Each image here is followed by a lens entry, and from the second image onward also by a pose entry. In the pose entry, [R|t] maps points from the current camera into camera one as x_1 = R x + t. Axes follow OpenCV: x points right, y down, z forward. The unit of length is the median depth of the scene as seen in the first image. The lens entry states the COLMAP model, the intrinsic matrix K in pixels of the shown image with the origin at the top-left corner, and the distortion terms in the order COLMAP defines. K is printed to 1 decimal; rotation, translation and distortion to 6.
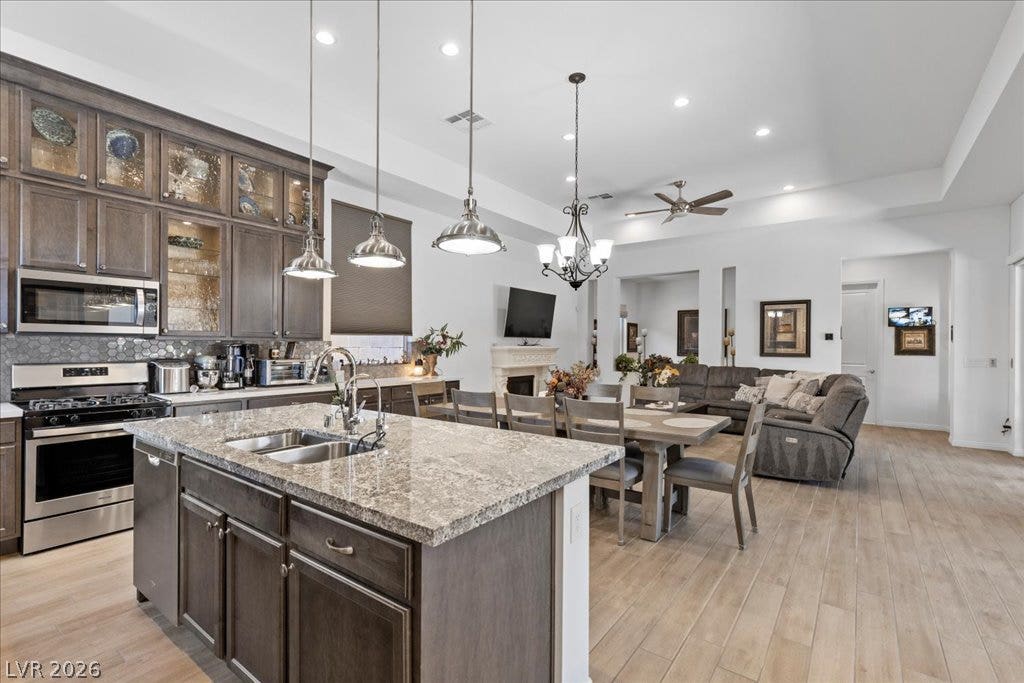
lens RADIAL K [[461.4, 0, 522.0], [0, 461.4, 346.2], [0, 0, 1]] dist [0.000645, -0.000422]
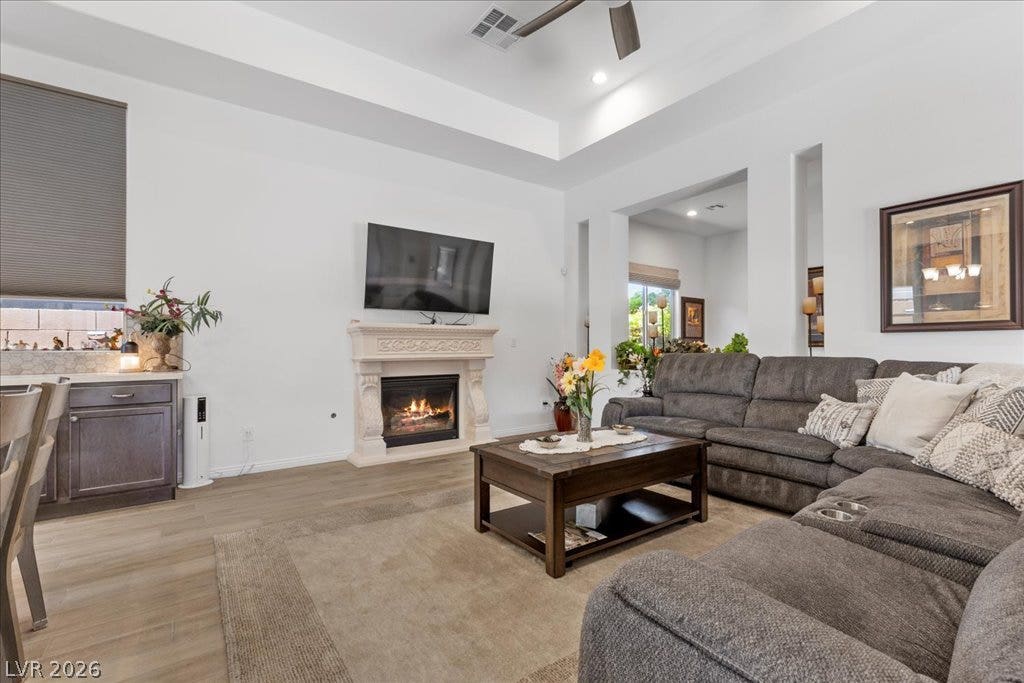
lens RADIAL K [[461.4, 0, 517.3], [0, 461.4, 346.7], [0, 0, 1]] dist [0.000645, -0.000422]
pose [[0.952647, -0.013026, -0.303801, 0.328485], [0.011170, 0.999907, -0.007848, 0.035968], [0.303875, 0.004083, 0.952703, 0.489604]]
